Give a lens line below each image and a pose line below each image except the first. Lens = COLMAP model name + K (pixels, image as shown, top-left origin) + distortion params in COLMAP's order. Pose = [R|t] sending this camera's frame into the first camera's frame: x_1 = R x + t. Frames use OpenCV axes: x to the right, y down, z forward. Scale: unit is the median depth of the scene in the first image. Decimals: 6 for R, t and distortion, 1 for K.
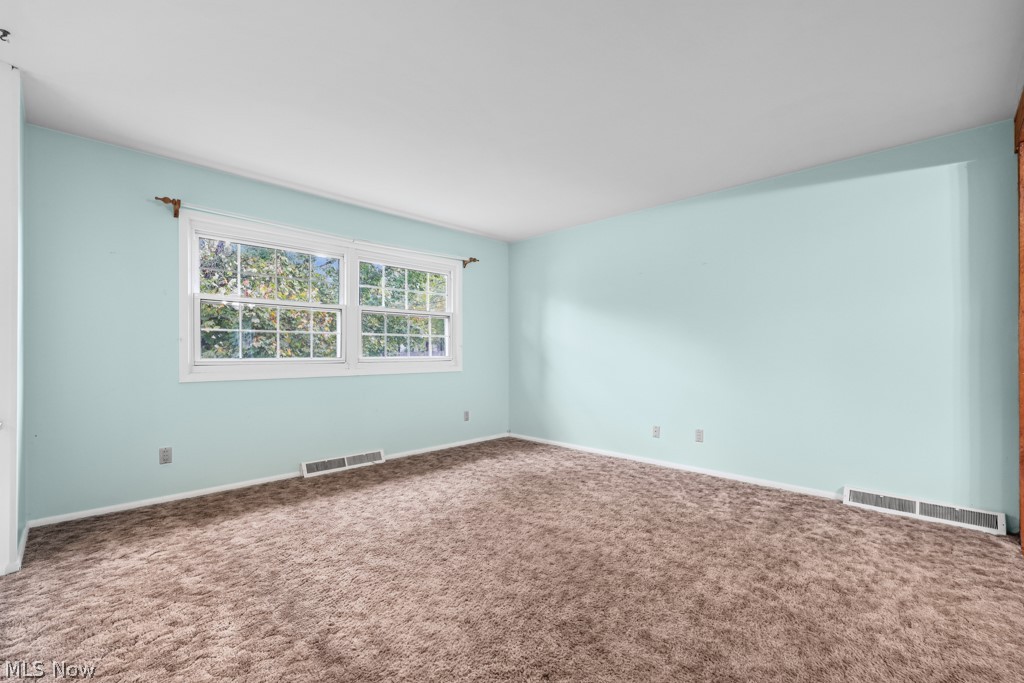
lens RADIAL K [[438.3, 0, 514.2], [0, 438.3, 351.7], [0, 0, 1]] dist [0.007773, 0.000015]
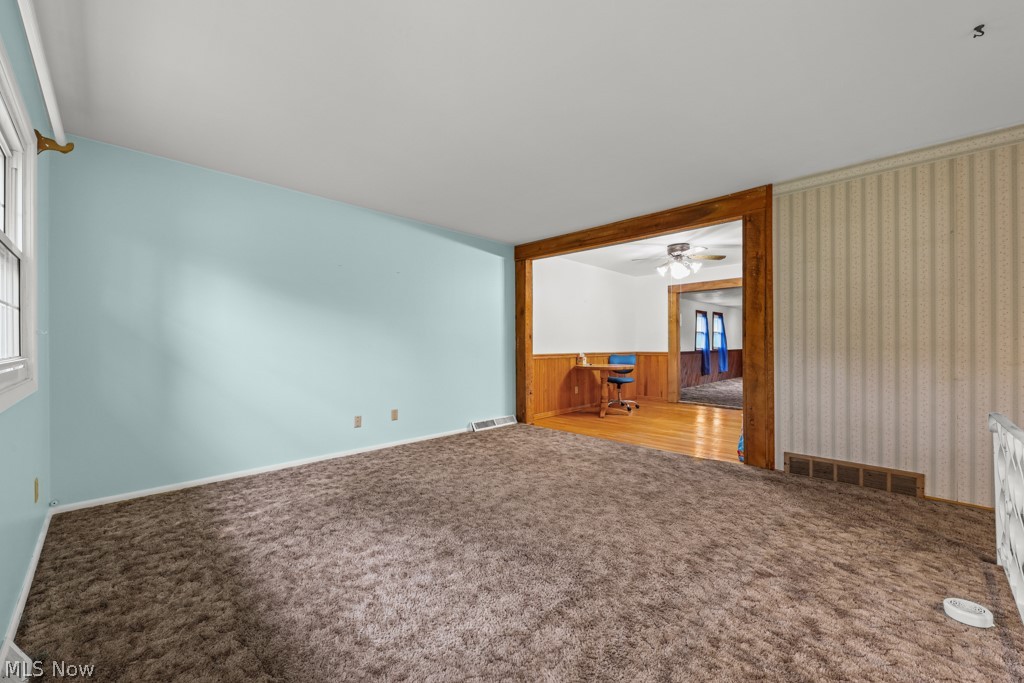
lens RADIAL K [[396.1, 0, 511.3], [0, 396.1, 343.7], [0, 0, 1]] dist [-0.001225, -0.000629]
pose [[0.002962, 0.002764, 0.999992, -0.691765], [0.001046, 0.999996, -0.002767, 0.000392], [-0.999995, 0.001054, 0.002959, 0.711011]]
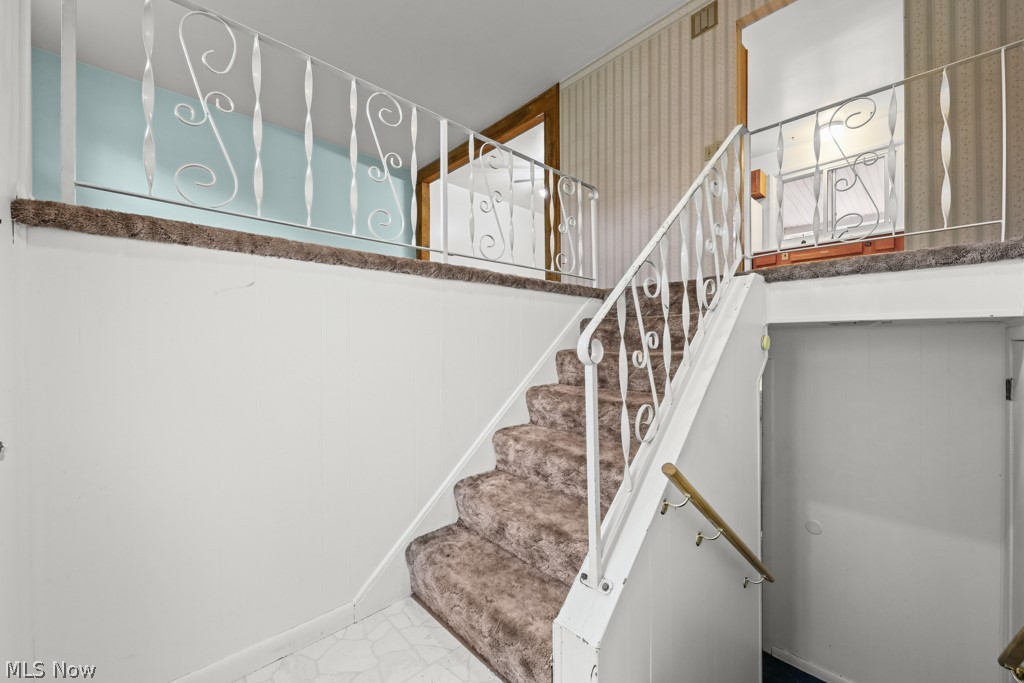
lens RADIAL K [[396.1, 0, 511.3], [0, 396.1, 343.7], [0, 0, 1]] dist [-0.001225, -0.000629]
pose [[0.061800, -0.001759, 0.998087, -0.930135], [0.000306, 0.999998, 0.001744, 0.383982], [-0.998088, 0.000198, 0.061801, 0.177060]]
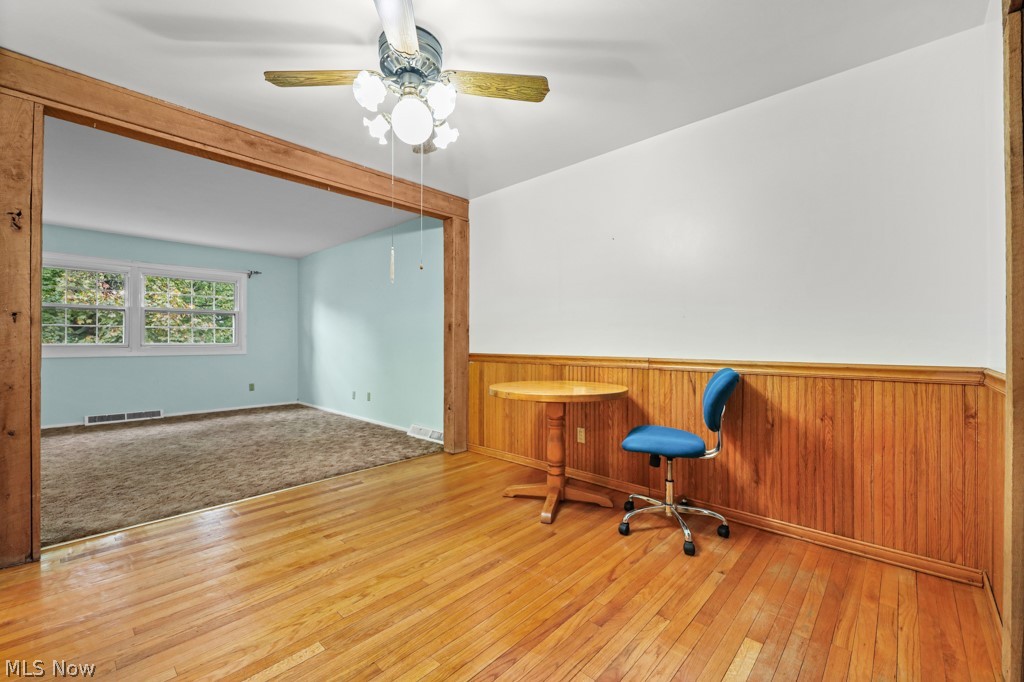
lens RADIAL K [[420.1, 0, 512.0], [0, 420.1, 341.0], [0, 0, 1]] dist [0.007574, 0.000000]
pose [[0.999550, 0.001288, 0.029966, 0.903199], [-0.001279, 0.999999, -0.000328, 0.003671], [-0.029966, 0.000290, 0.999551, -0.451173]]
